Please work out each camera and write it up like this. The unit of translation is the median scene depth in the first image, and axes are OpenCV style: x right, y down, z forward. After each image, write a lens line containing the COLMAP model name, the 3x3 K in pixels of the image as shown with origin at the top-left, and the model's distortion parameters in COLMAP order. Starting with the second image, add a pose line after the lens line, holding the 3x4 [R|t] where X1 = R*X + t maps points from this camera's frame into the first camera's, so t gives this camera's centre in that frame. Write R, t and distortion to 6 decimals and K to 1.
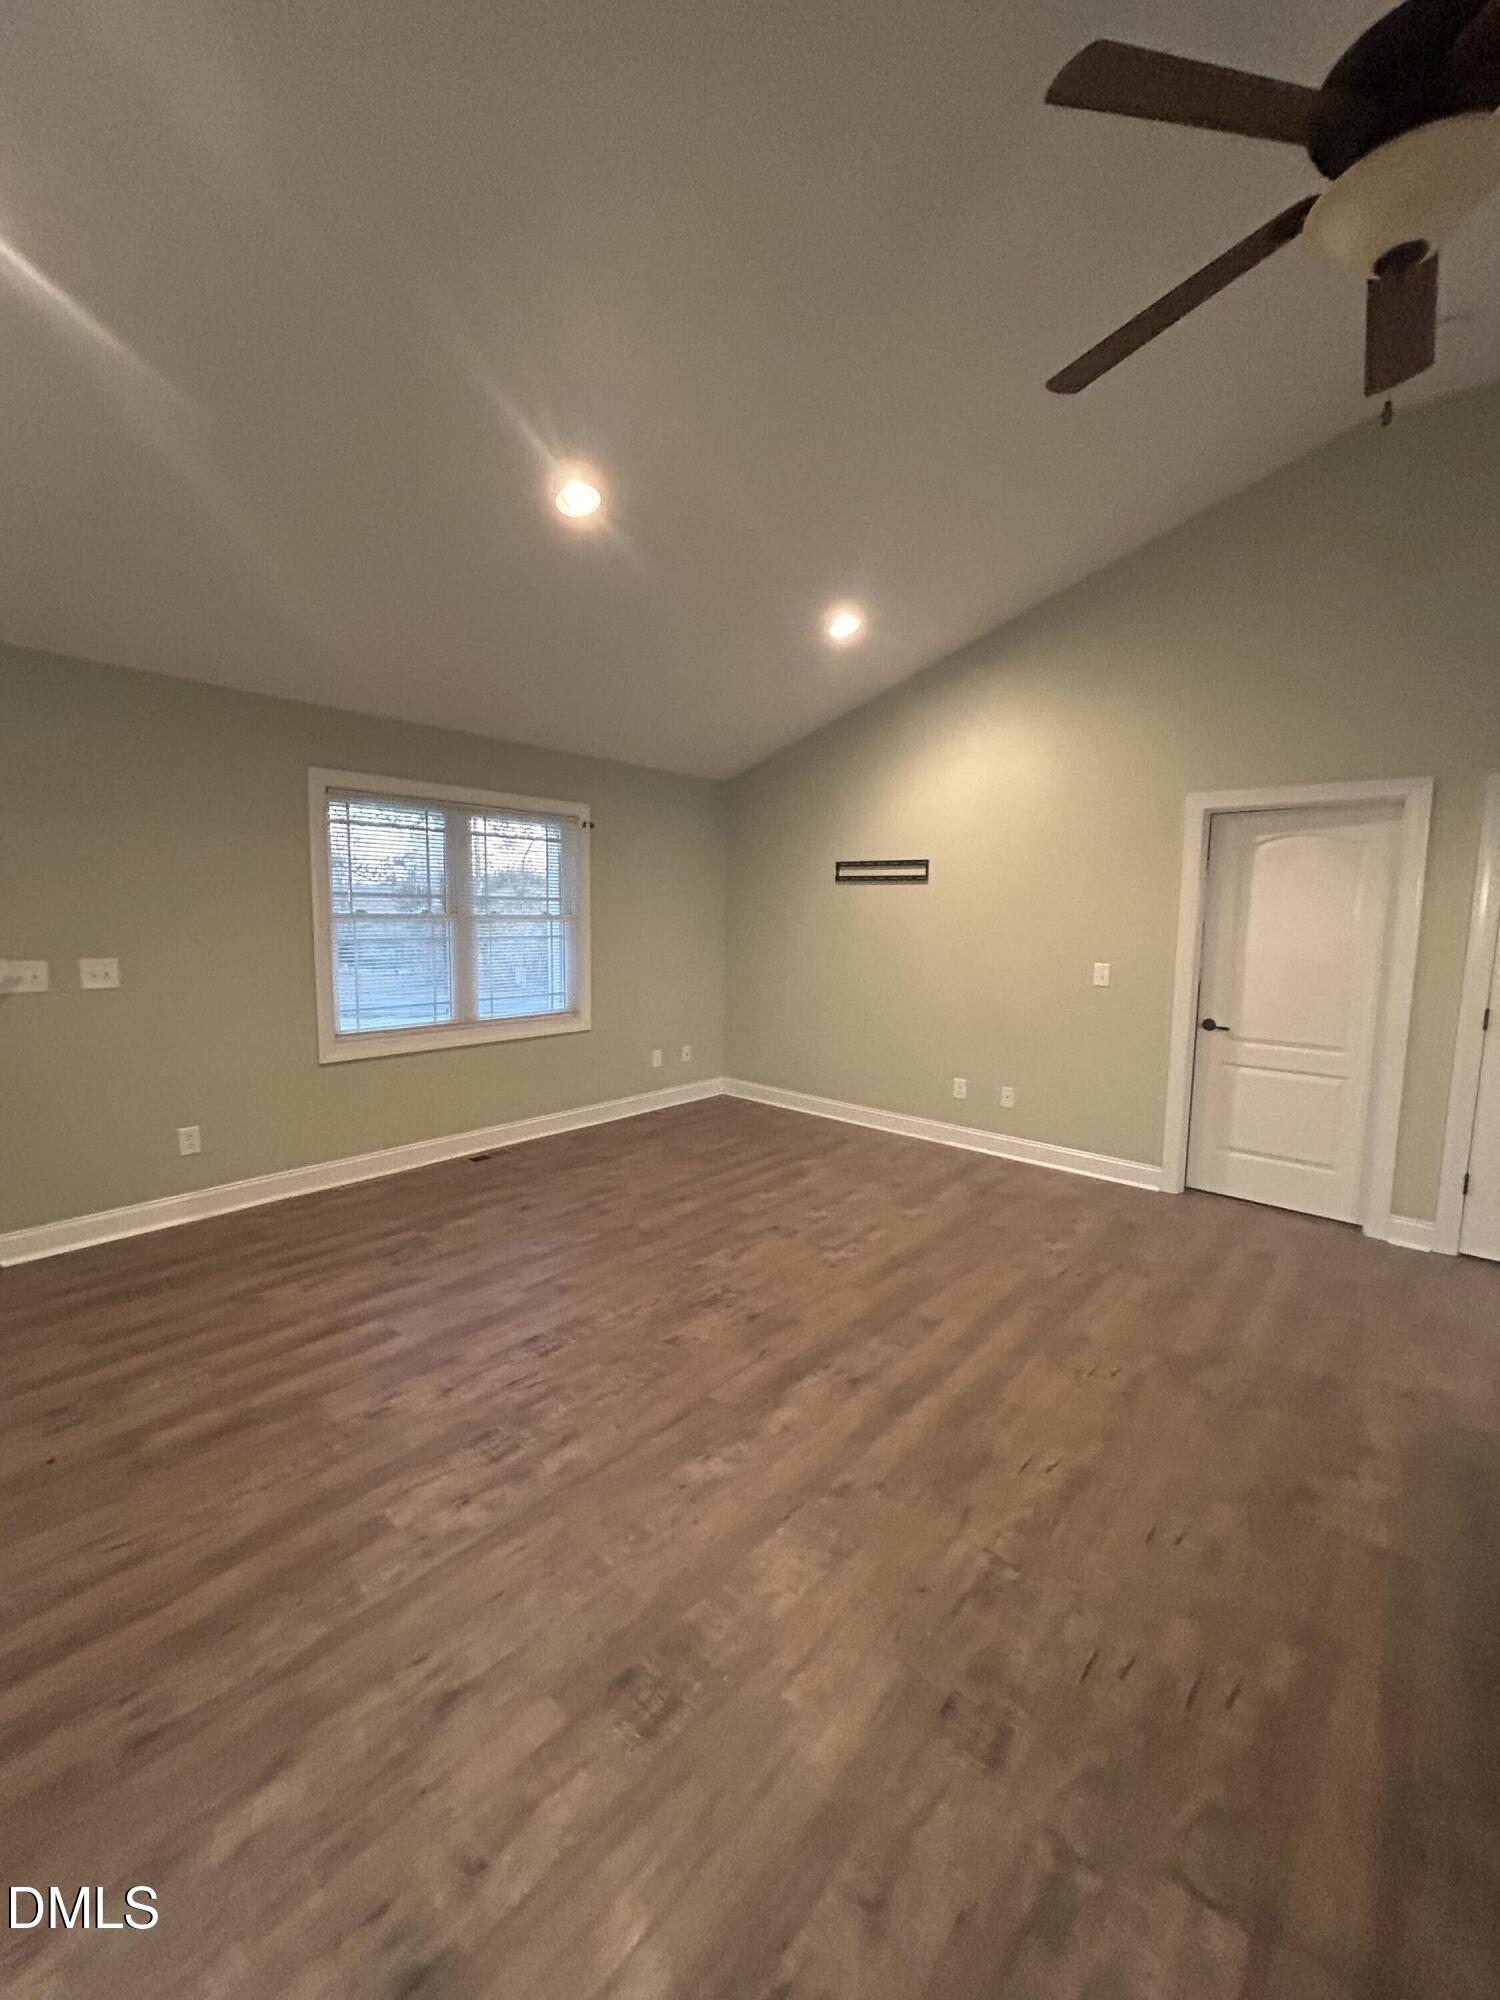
lens RADIAL K [[811.3, 0, 759.0], [0, 811.3, 995.6], [0, 0, 1]] dist [-0.000124, 0.000946]
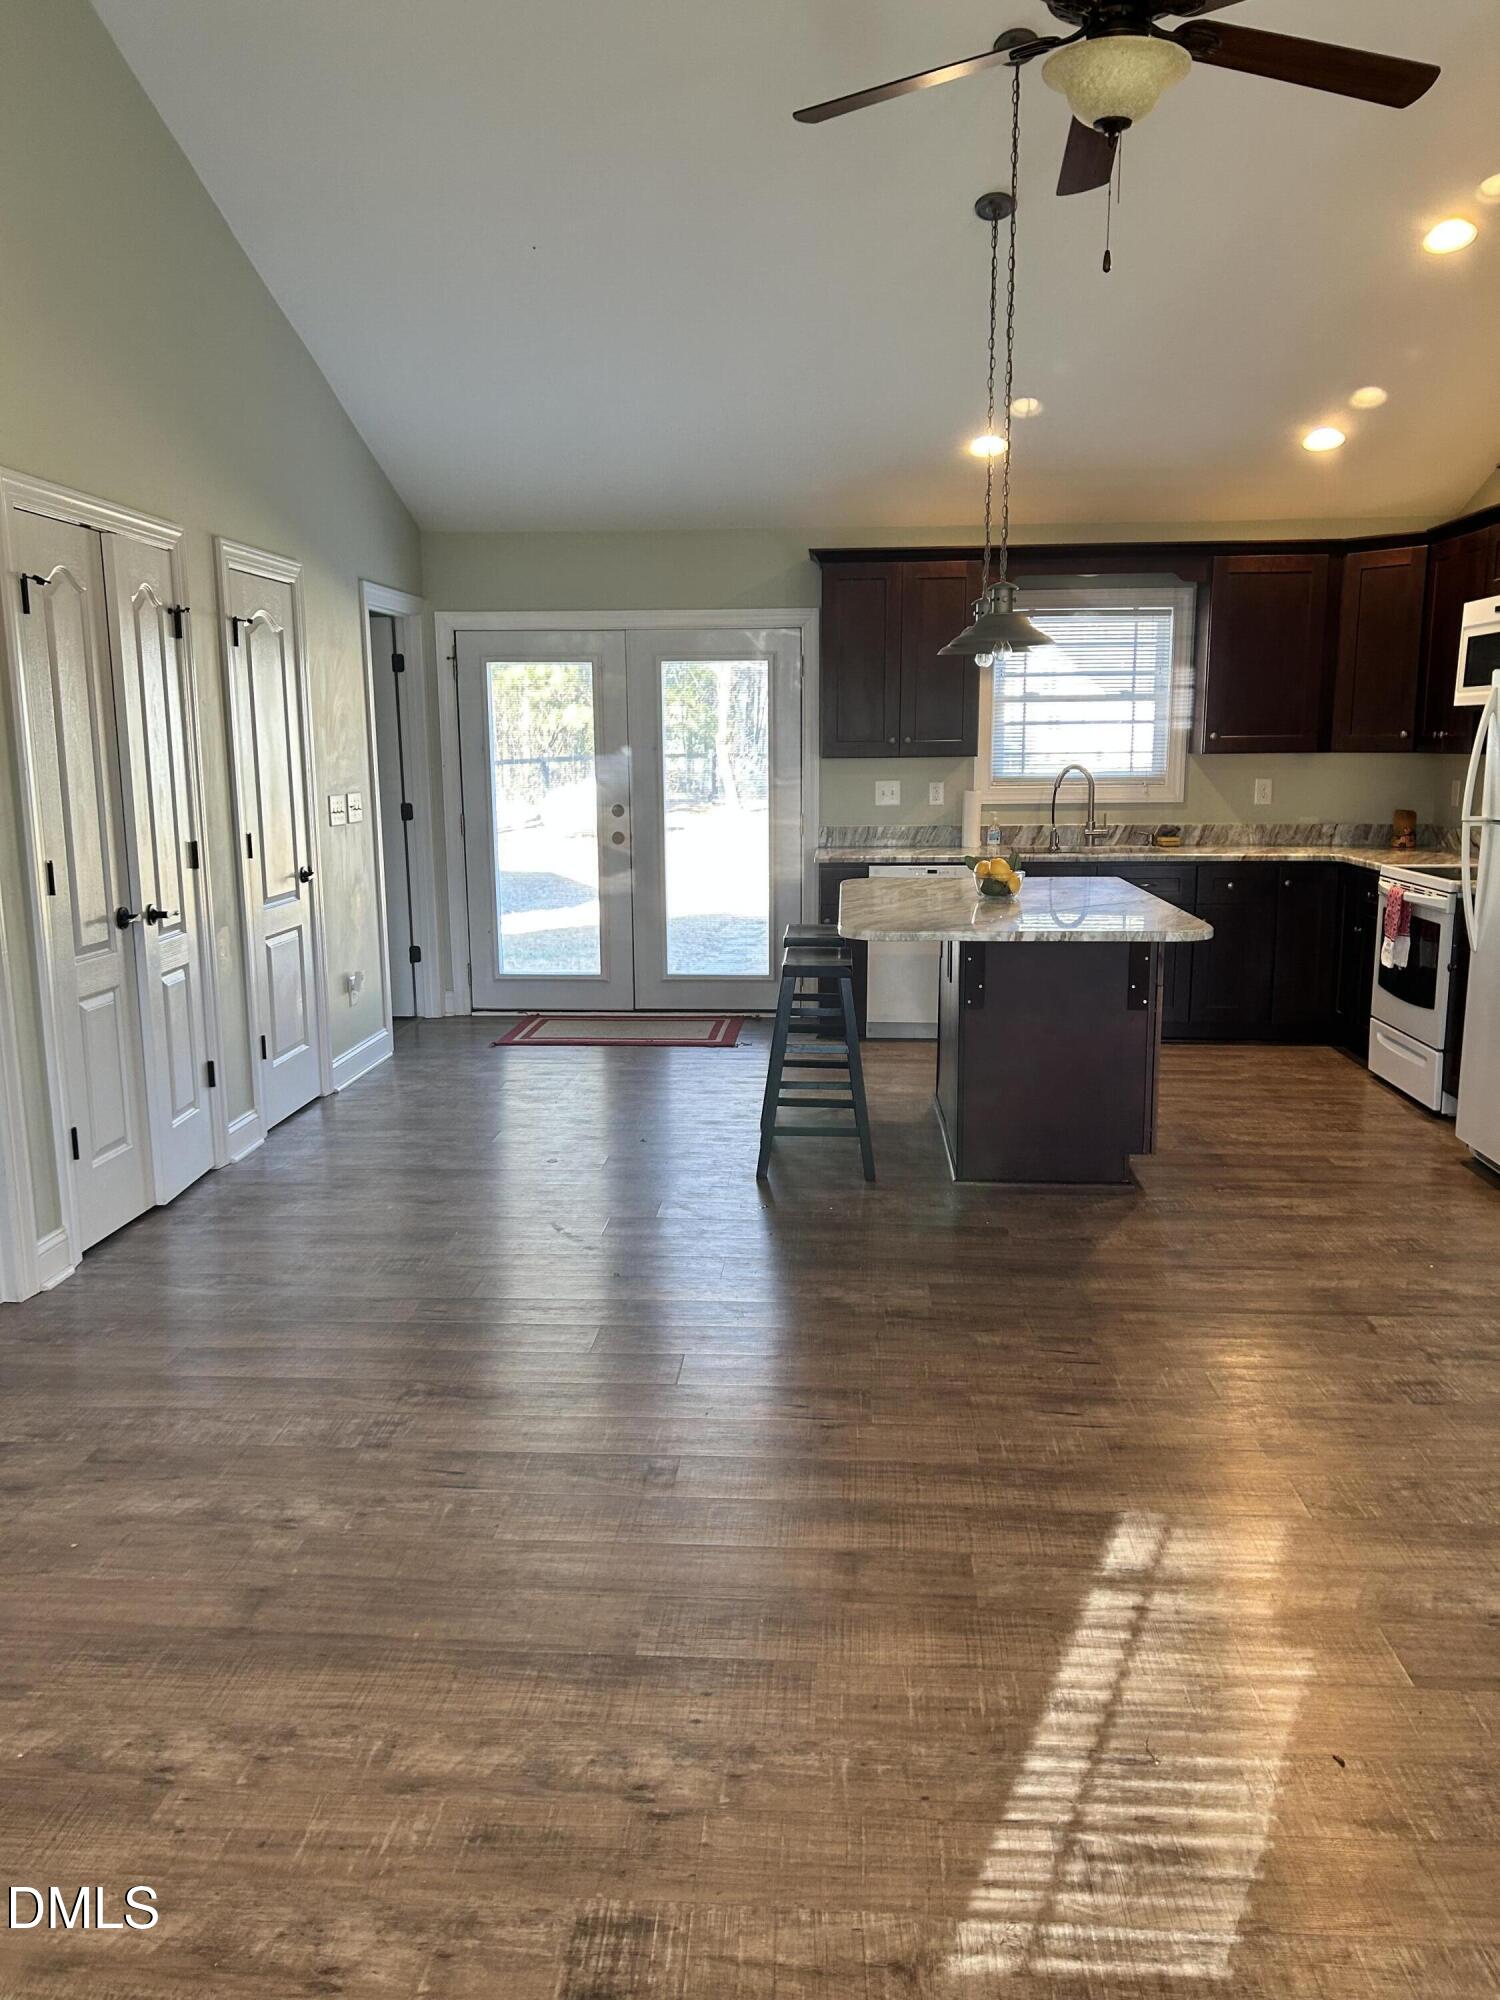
lens RADIAL K [[1510.4, 0, 760.7], [0, 1510.4, 996.0], [0, 0, 1]] dist [0.045125, -0.000736]
pose [[-0.597645, -0.152707, 0.787084, -0.367326], [0.079322, 0.965616, 0.247576, -0.130981], [-0.797828, 0.210395, -0.564982, 1.290413]]
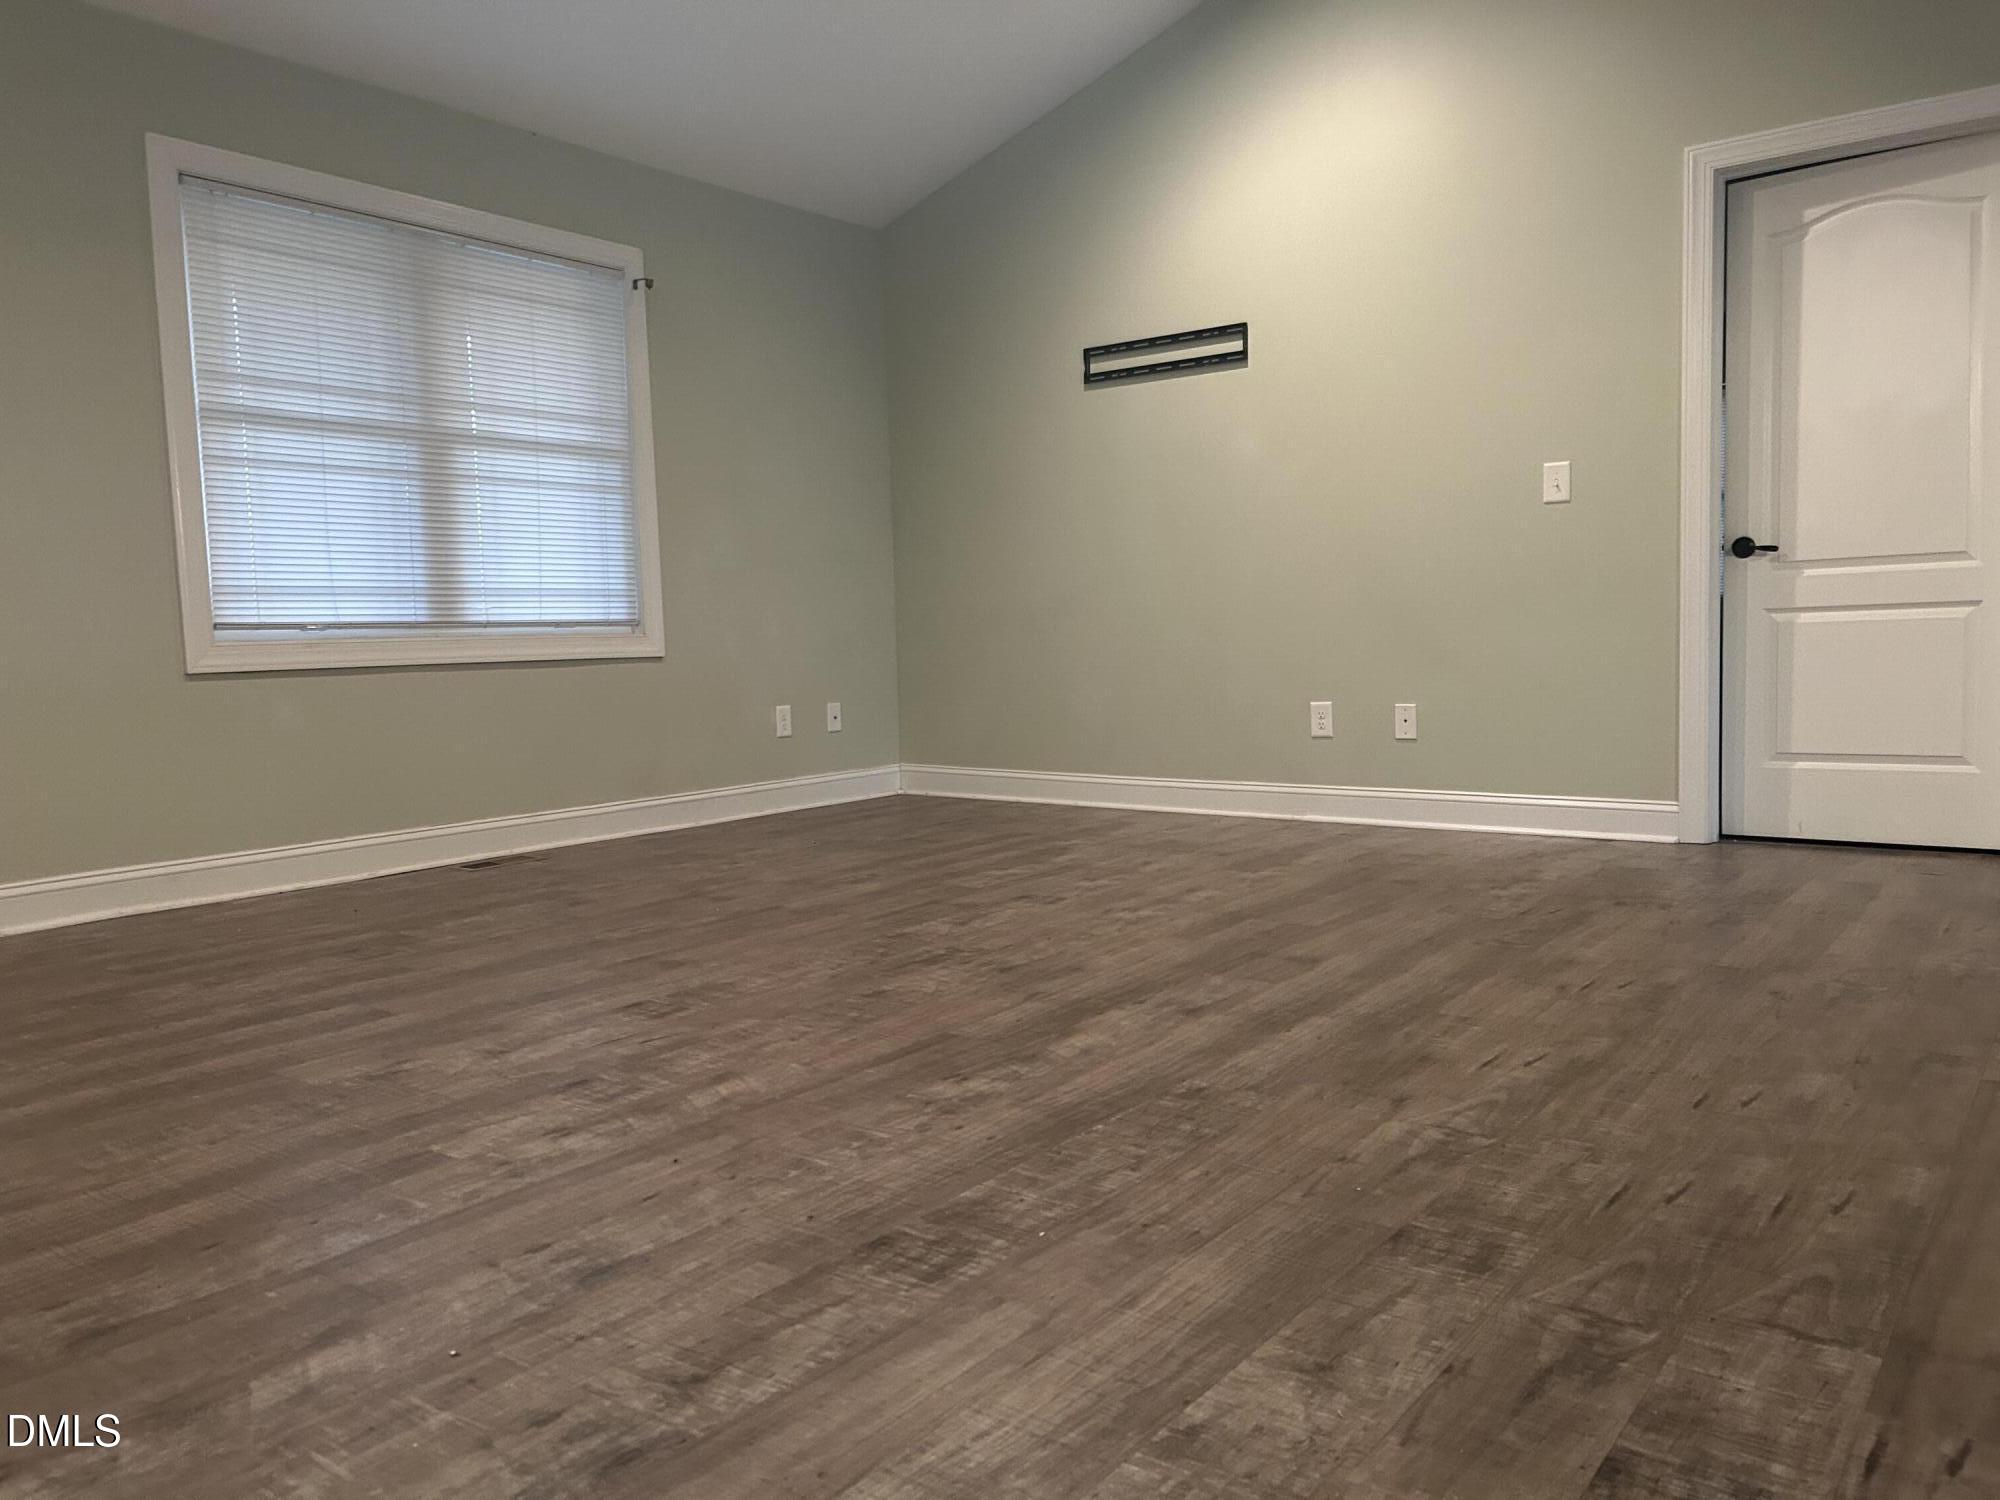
lens RADIAL K [[1500.7, 0, 995.3], [0, 1500.7, 763.6], [0, 0, 1]] dist [0.040289, -0.035220]
pose [[0.997539, -0.050991, 0.048124, -0.053063], [0.051910, 0.998489, -0.018031, 0.233781], [-0.047132, 0.020485, 0.998679, -0.071634]]
